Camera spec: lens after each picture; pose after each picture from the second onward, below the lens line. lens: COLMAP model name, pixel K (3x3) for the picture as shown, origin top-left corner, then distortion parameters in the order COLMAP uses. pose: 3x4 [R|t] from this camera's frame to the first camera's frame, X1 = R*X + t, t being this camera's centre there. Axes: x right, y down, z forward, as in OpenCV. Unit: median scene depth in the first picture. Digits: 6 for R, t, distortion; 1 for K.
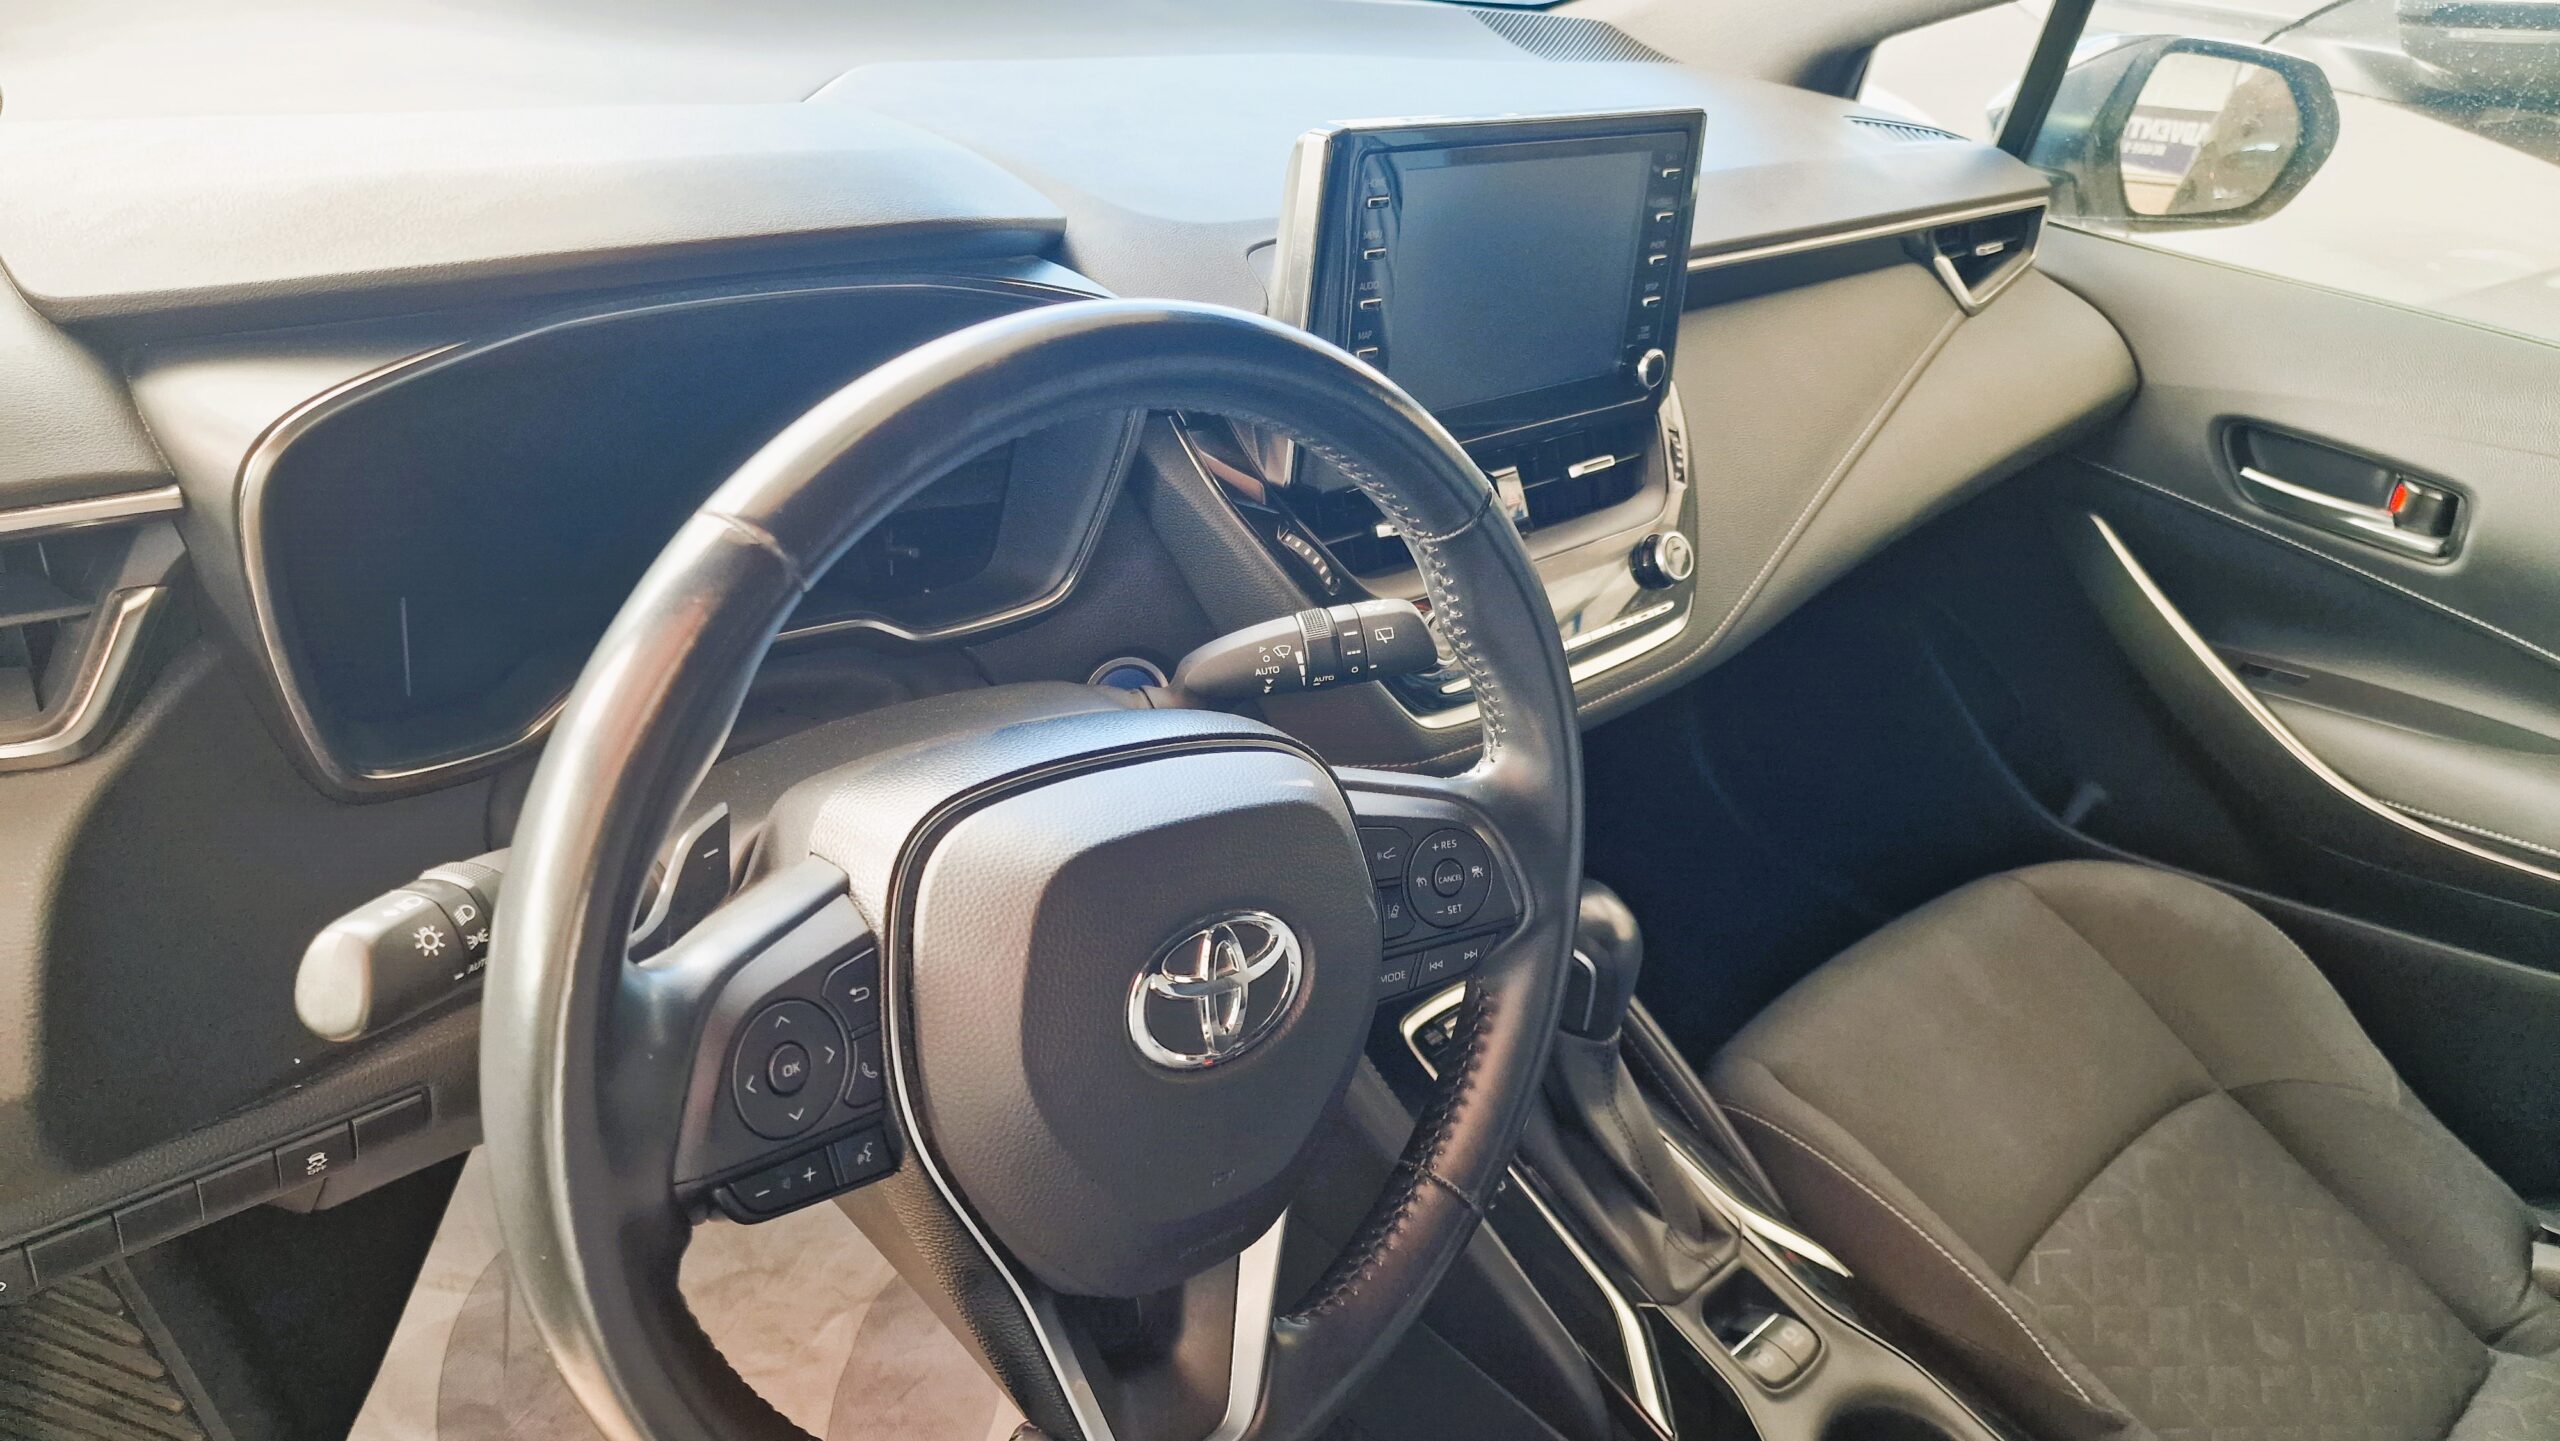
lens RADIAL K [[1685.9, 0, 1382.3], [0, 1685.9, 719.8], [0, 0, 1]] dist [0.055260, -0.039501]
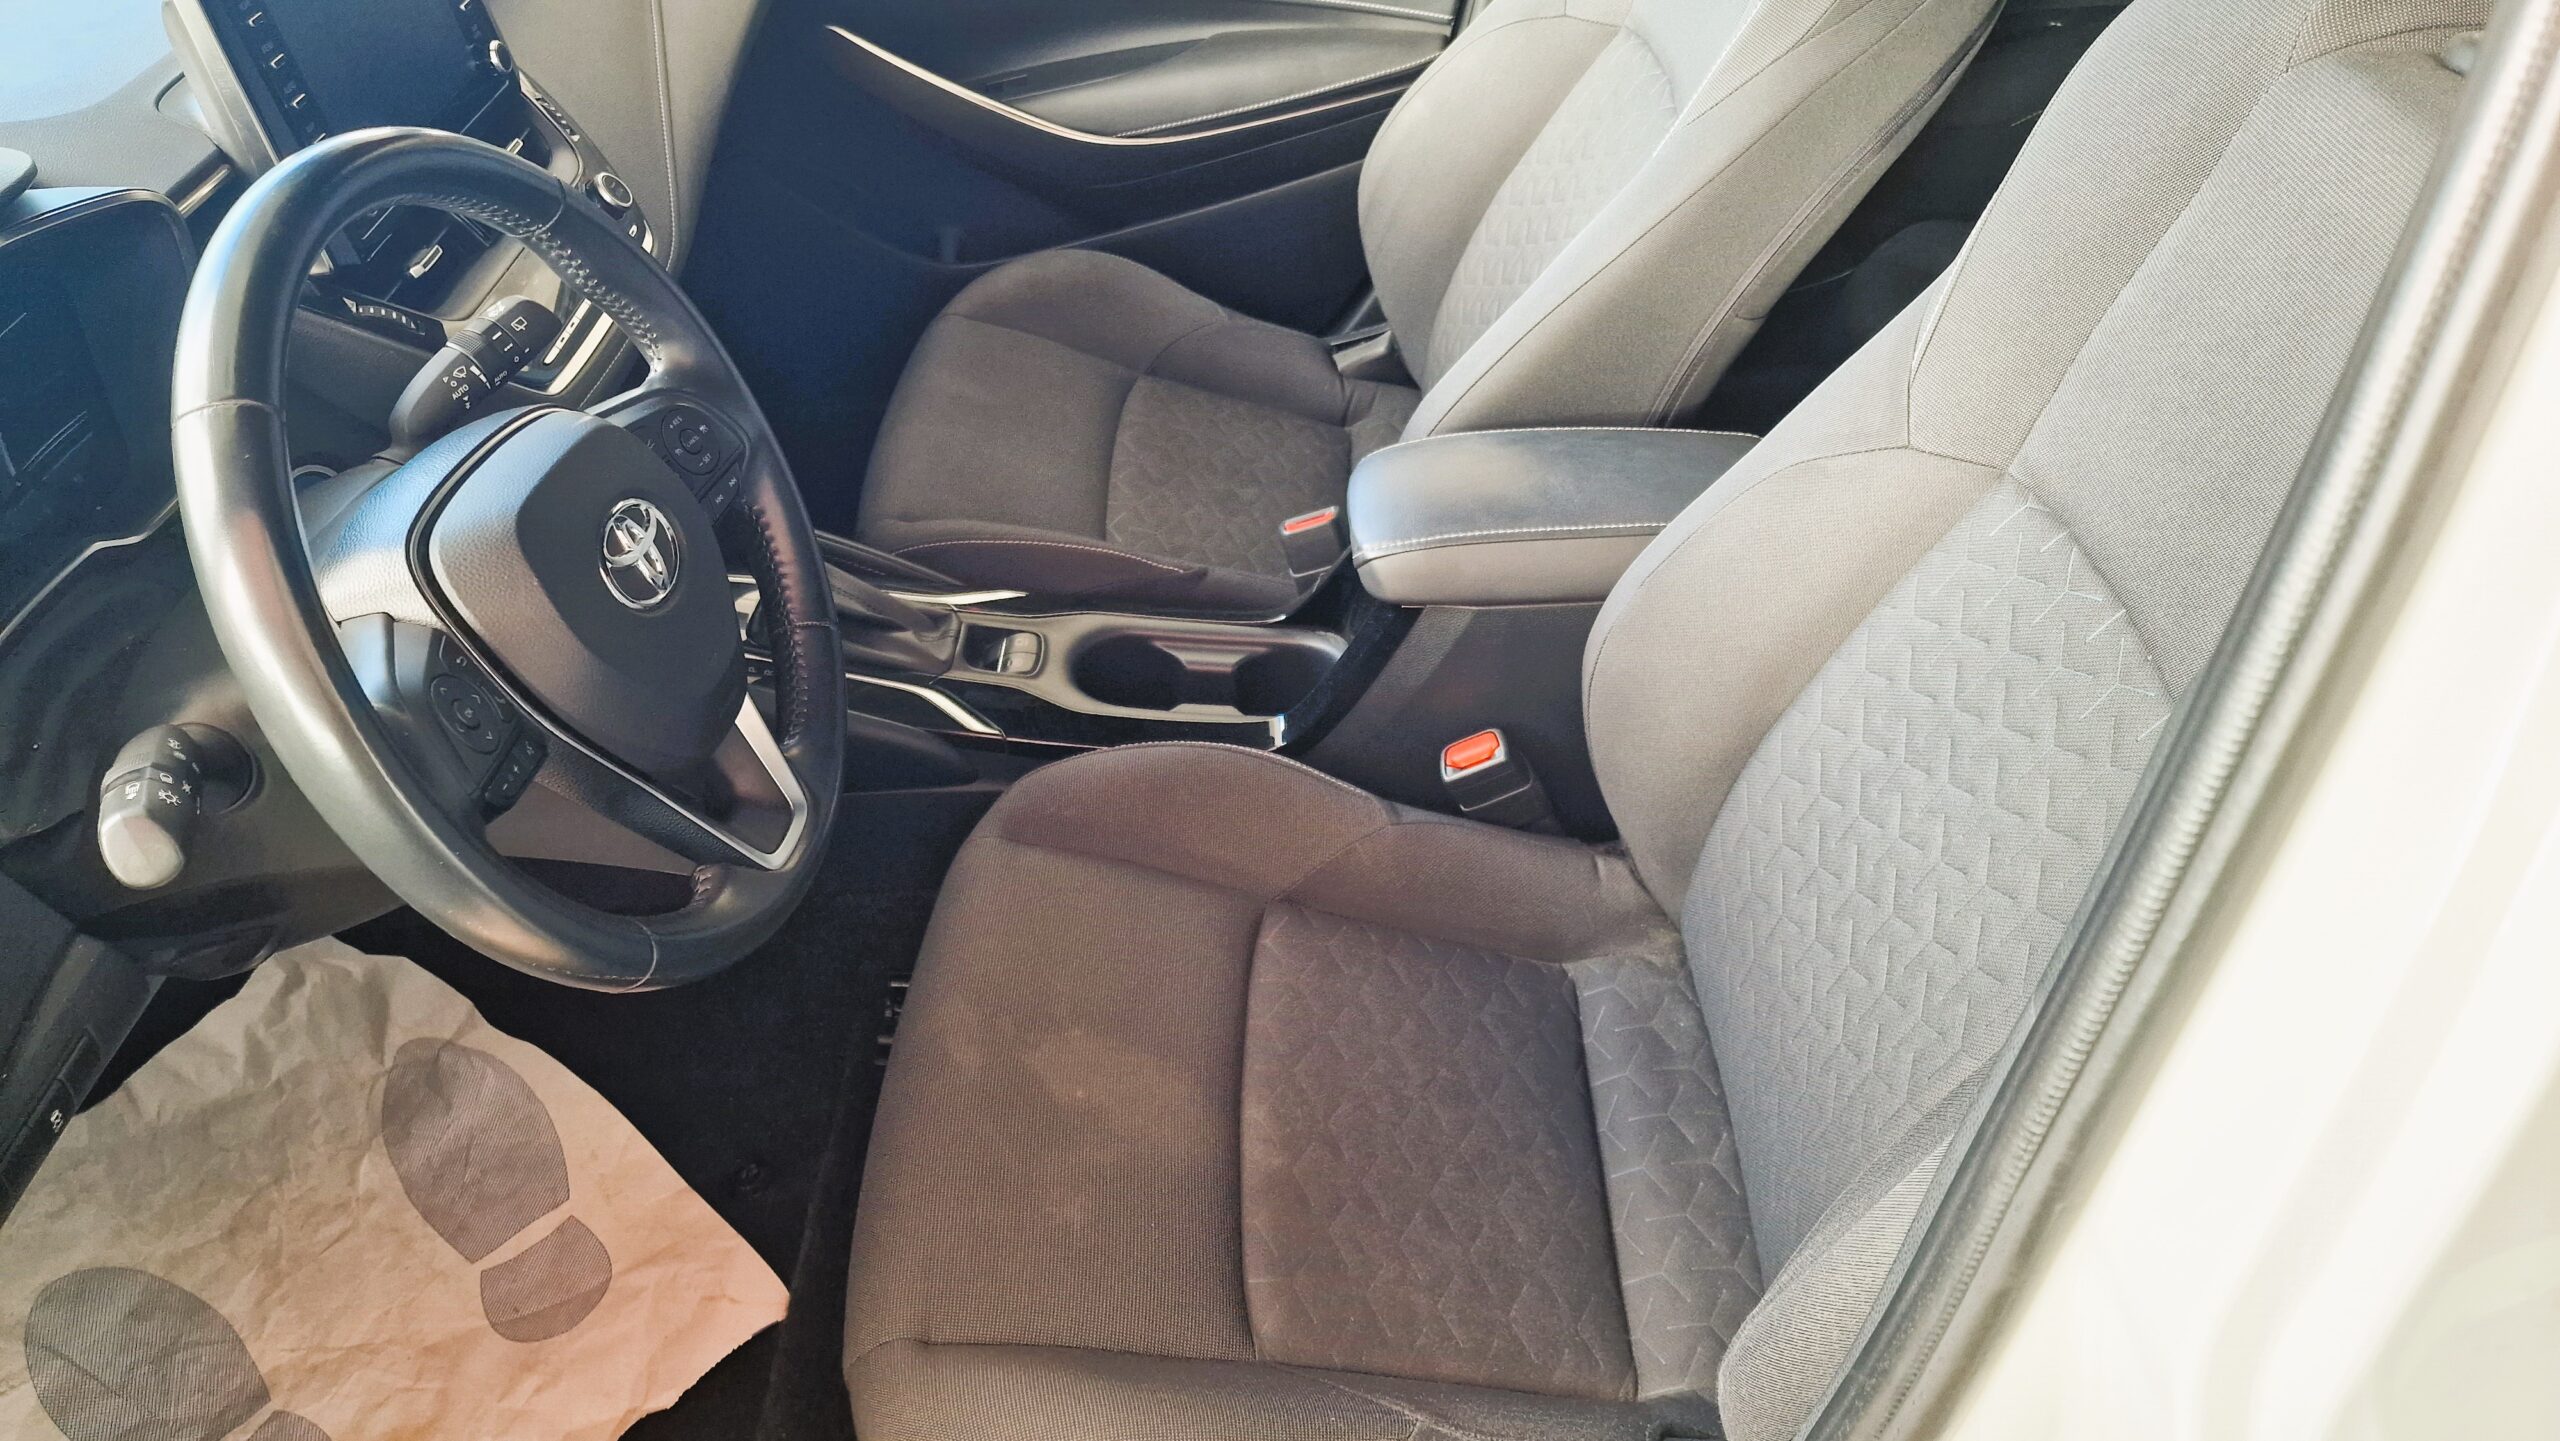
lens RADIAL K [[1685.9, 0, 1382.3], [0, 1685.9, 719.8], [0, 0, 1]] dist [0.055260, -0.039501]
pose [[0.657759, -0.604229, 0.449733, -0.254182], [0.473228, 0.796025, 0.377359, 0.008795], [-0.586010, -0.035385, 0.809531, -0.377368]]
